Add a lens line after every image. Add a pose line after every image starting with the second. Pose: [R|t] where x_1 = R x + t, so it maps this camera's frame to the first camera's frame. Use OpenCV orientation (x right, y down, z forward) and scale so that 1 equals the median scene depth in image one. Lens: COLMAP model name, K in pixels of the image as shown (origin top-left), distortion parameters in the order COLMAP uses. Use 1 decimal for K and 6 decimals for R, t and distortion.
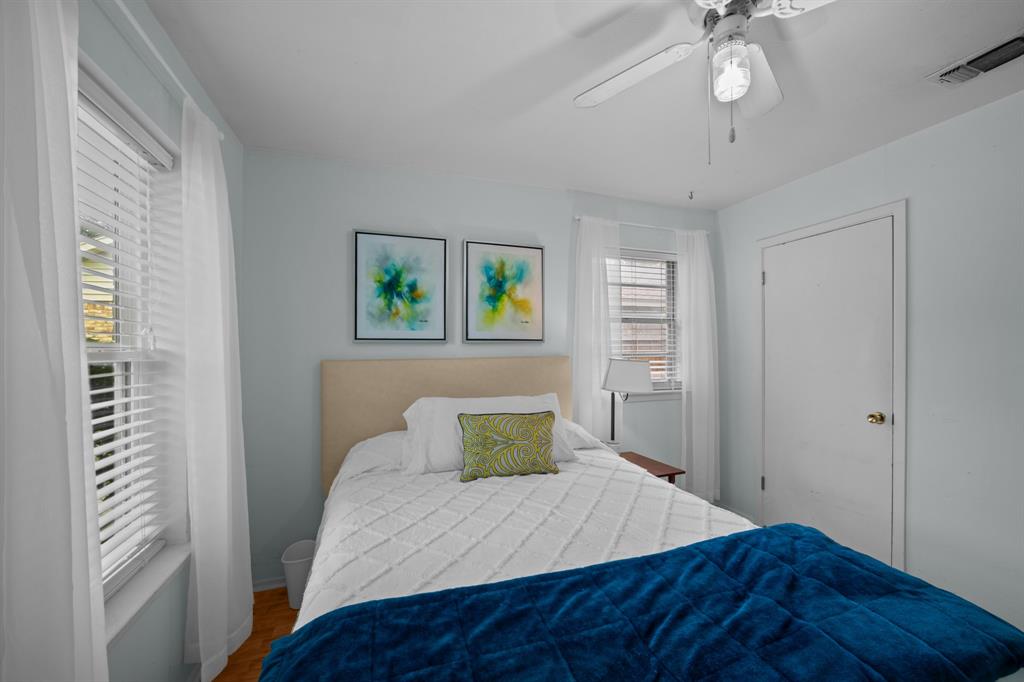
lens RADIAL K [[402.6, 0, 512.5], [0, 402.6, 343.9], [0, 0, 1]] dist [-0.008261, 0.000242]
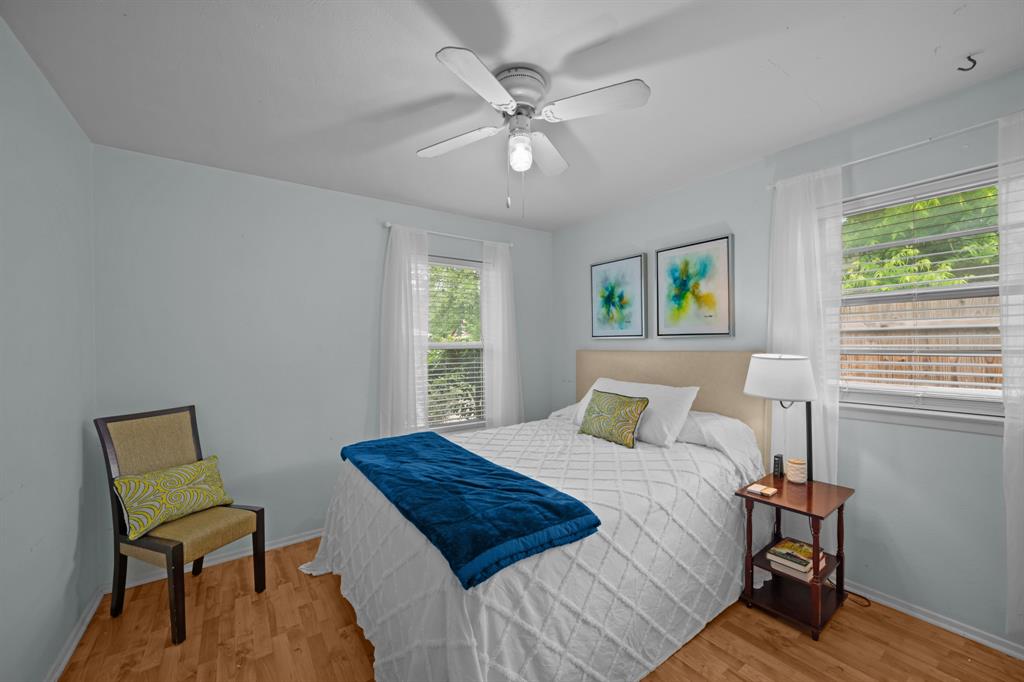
lens RADIAL K [[402.6, 0, 513.5], [0, 402.6, 345.0], [0, 0, 1]] dist [-0.008261, 0.000242]
pose [[0.275868, 0.007075, -0.961170, 0.899675], [0.016496, 0.999791, 0.012094, -0.003379], [0.961054, -0.019192, 0.275693, 0.267537]]
